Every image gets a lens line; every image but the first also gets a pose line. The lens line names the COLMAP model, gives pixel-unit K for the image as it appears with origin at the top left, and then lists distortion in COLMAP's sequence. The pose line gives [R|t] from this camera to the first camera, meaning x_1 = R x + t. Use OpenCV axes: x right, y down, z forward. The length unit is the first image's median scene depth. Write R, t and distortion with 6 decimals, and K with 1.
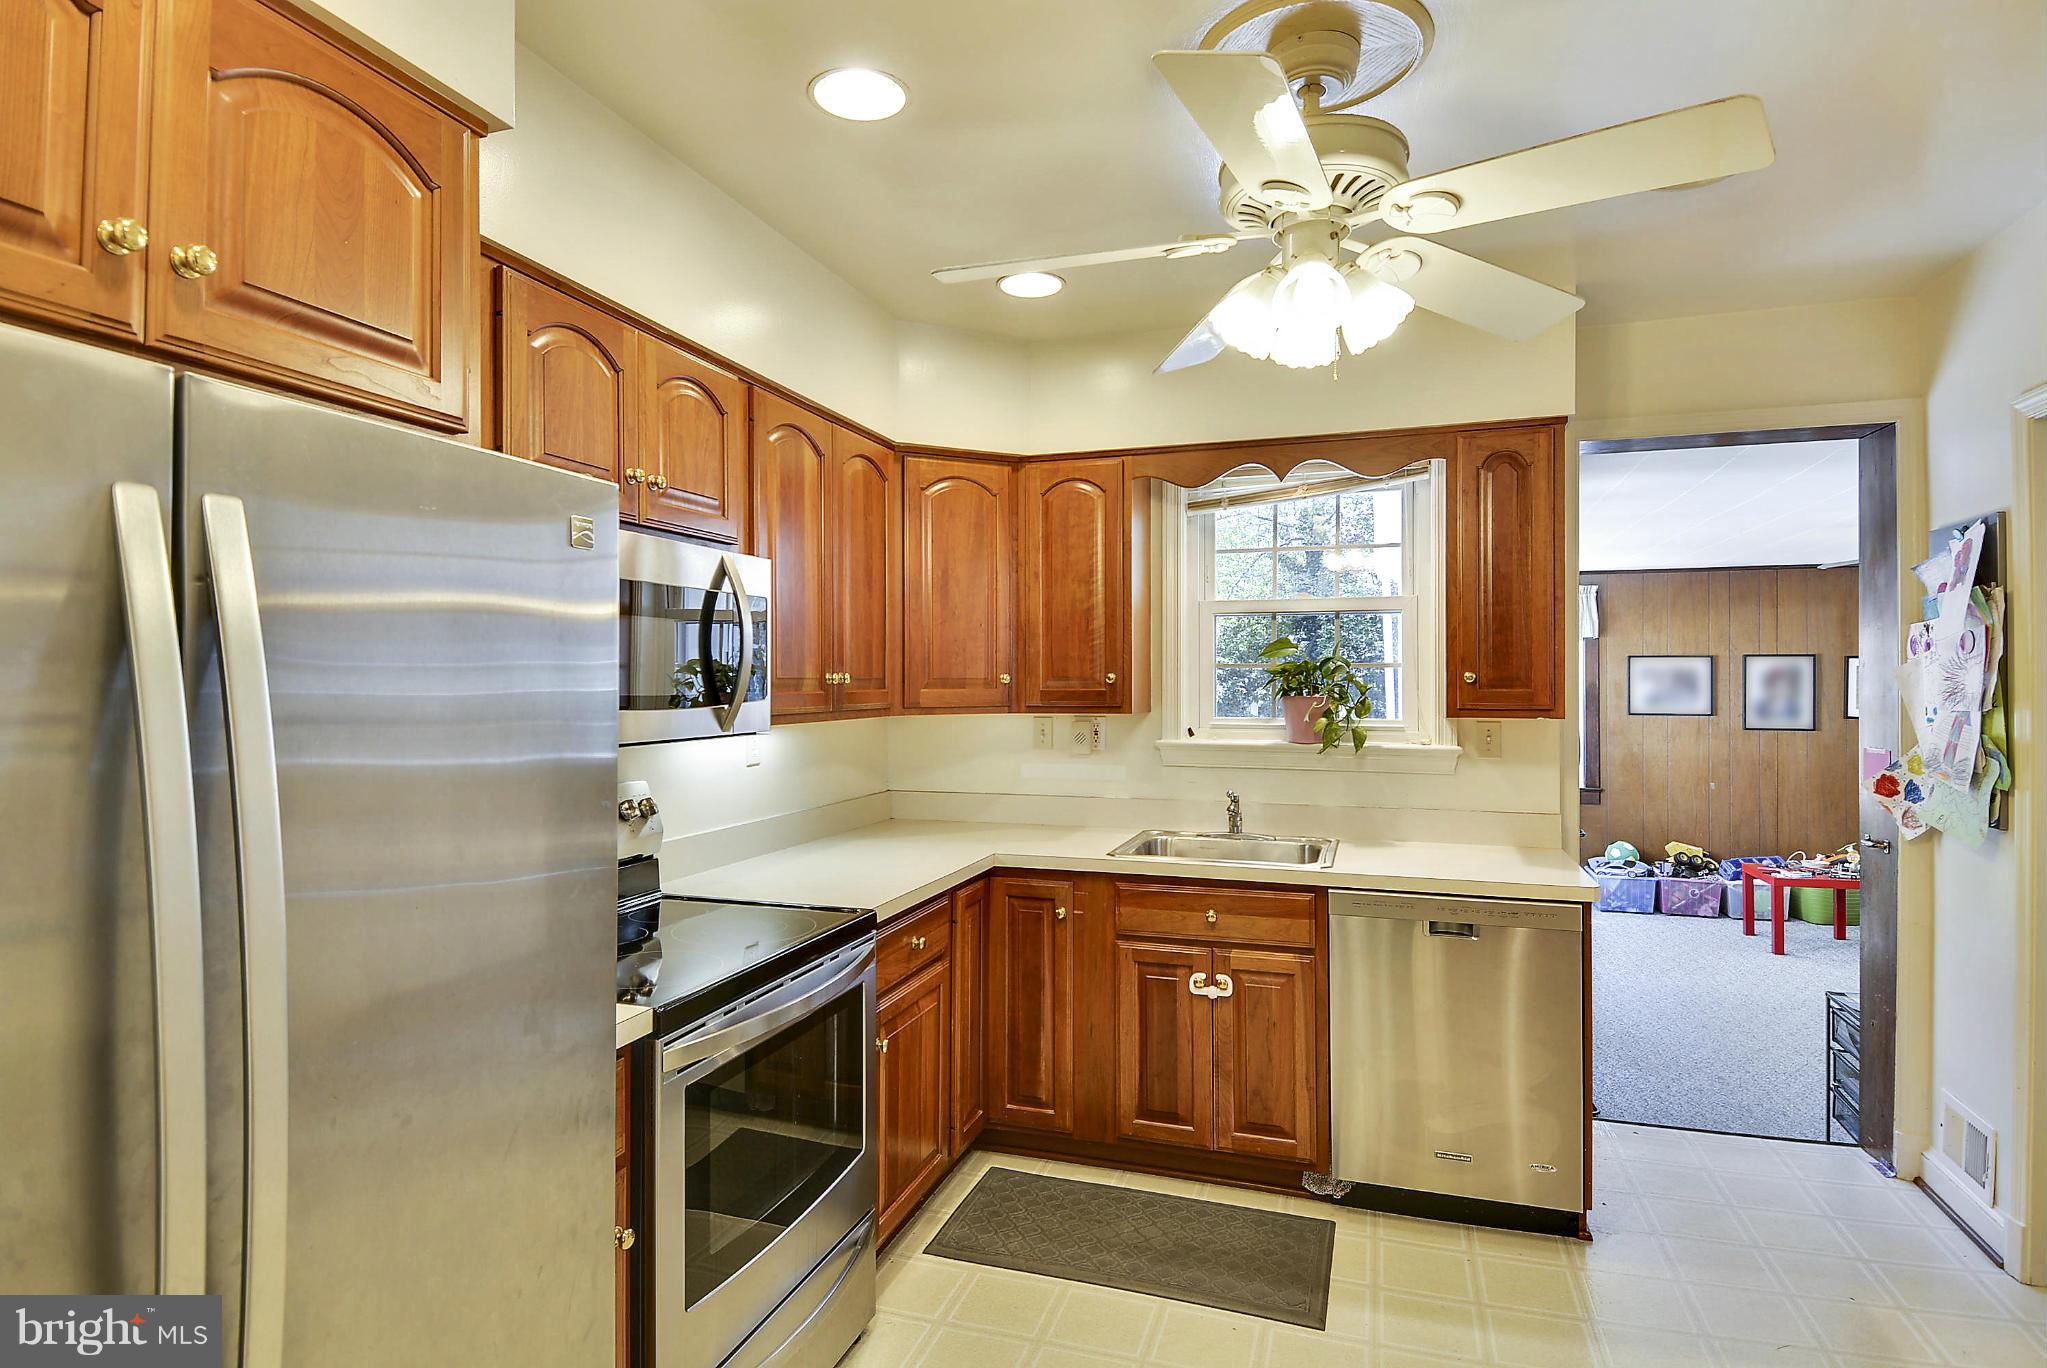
lens RADIAL K [[1052.0, 0, 1026.1], [0, 1052.0, 675.9], [0, 0, 1]] dist [0.001132, -0.000858]
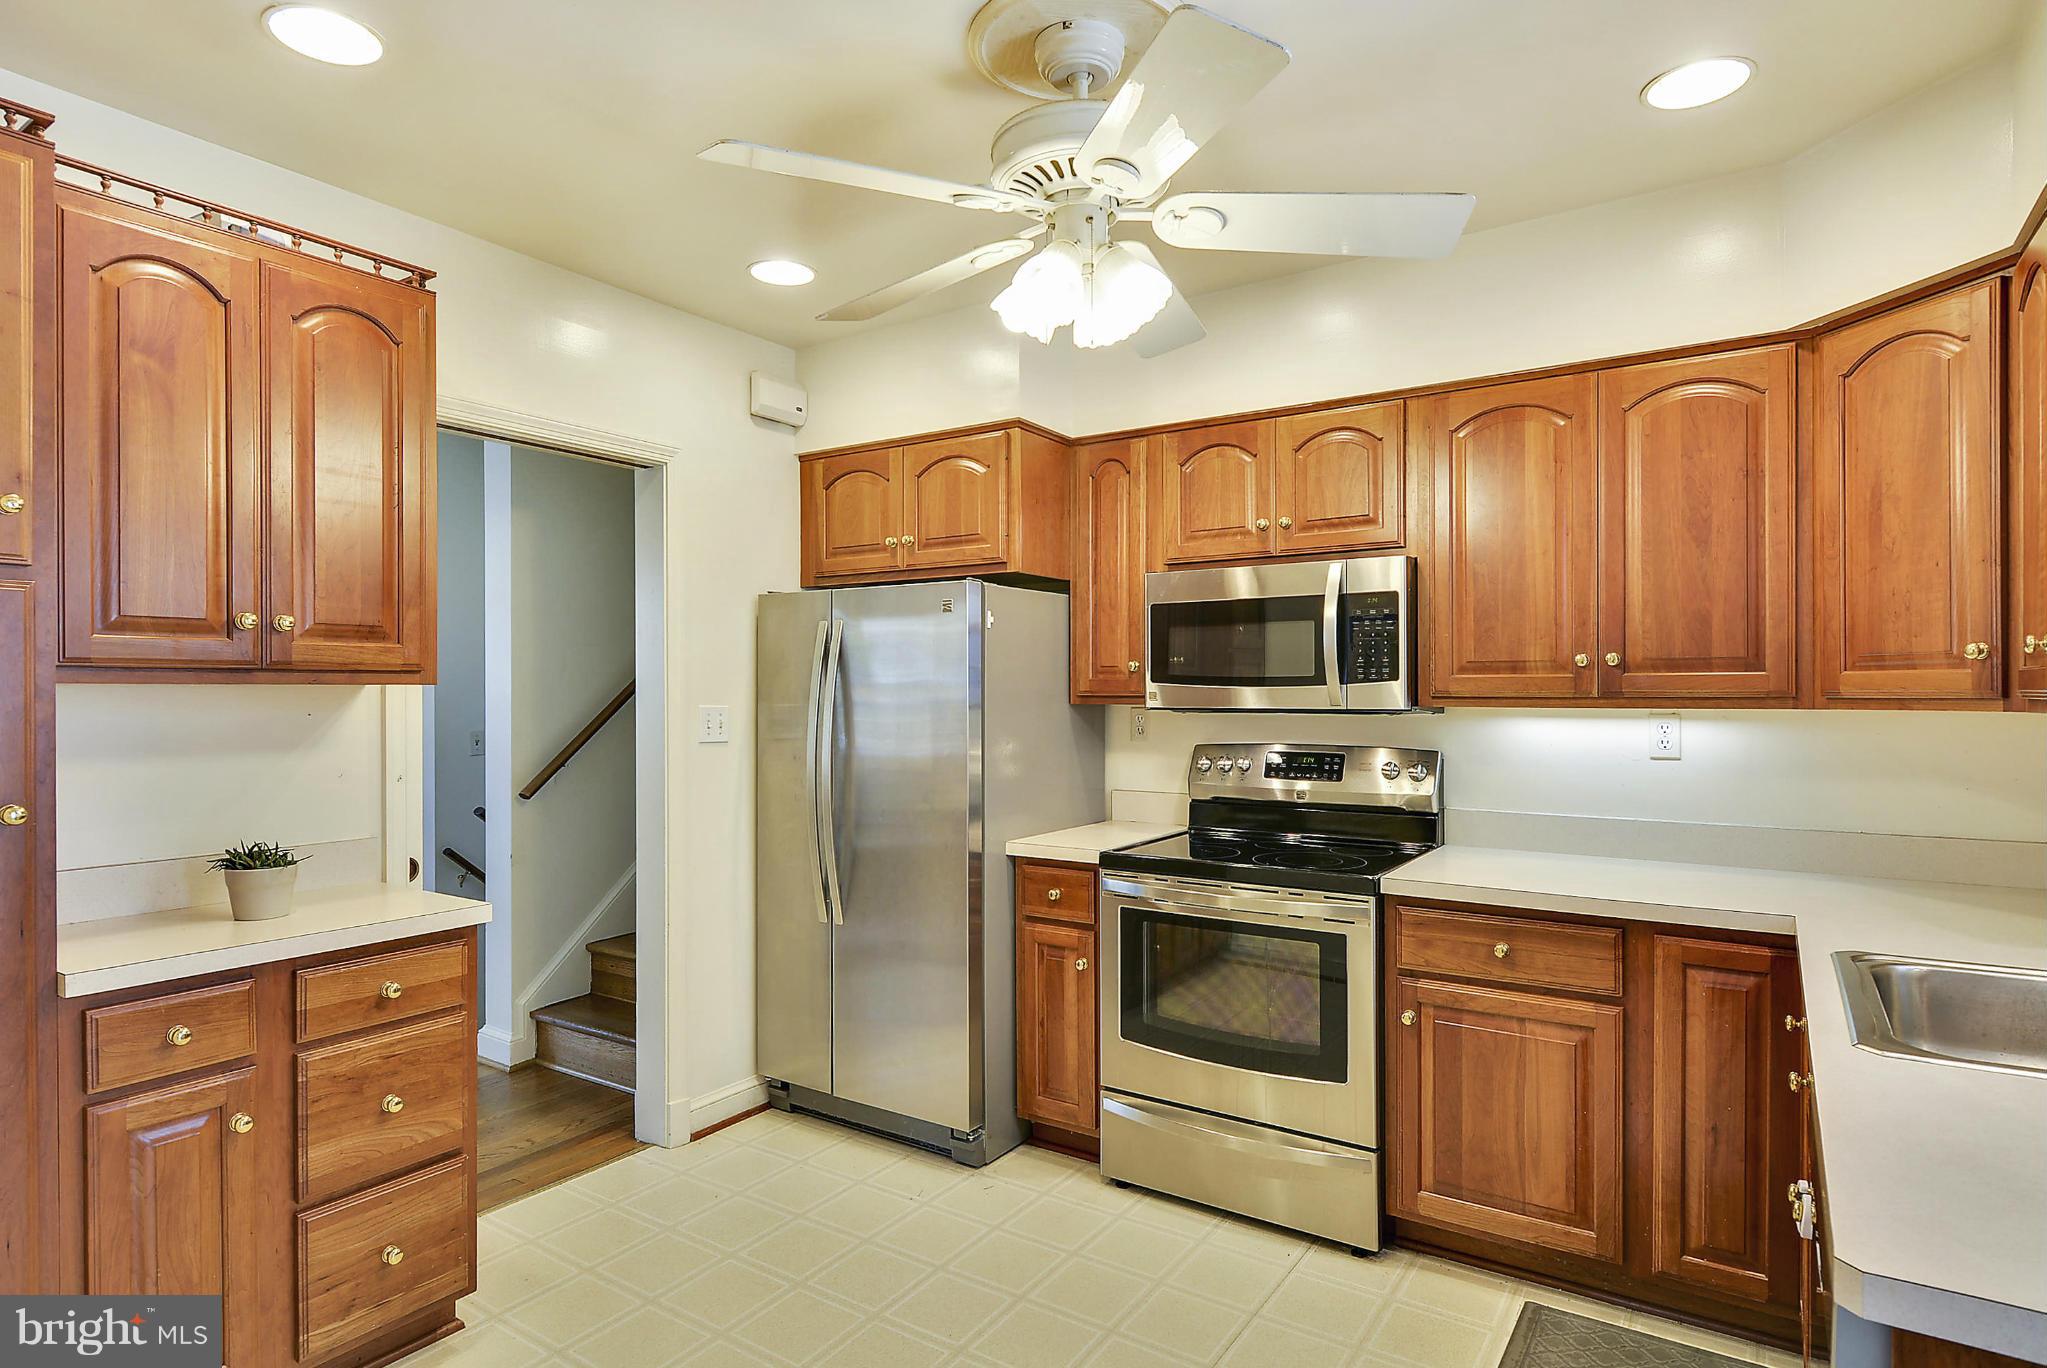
lens RADIAL K [[1115.4, 0, 1040.3], [0, 1115.4, 680.7], [0, 0, 1]] dist [0.001728, -0.000829]
pose [[-0.258528, -0.002292, -0.966001, 0.819811], [0.007471, 0.999963, -0.004372, 0.020299], [0.965975, -0.008347, -0.258501, 0.763180]]
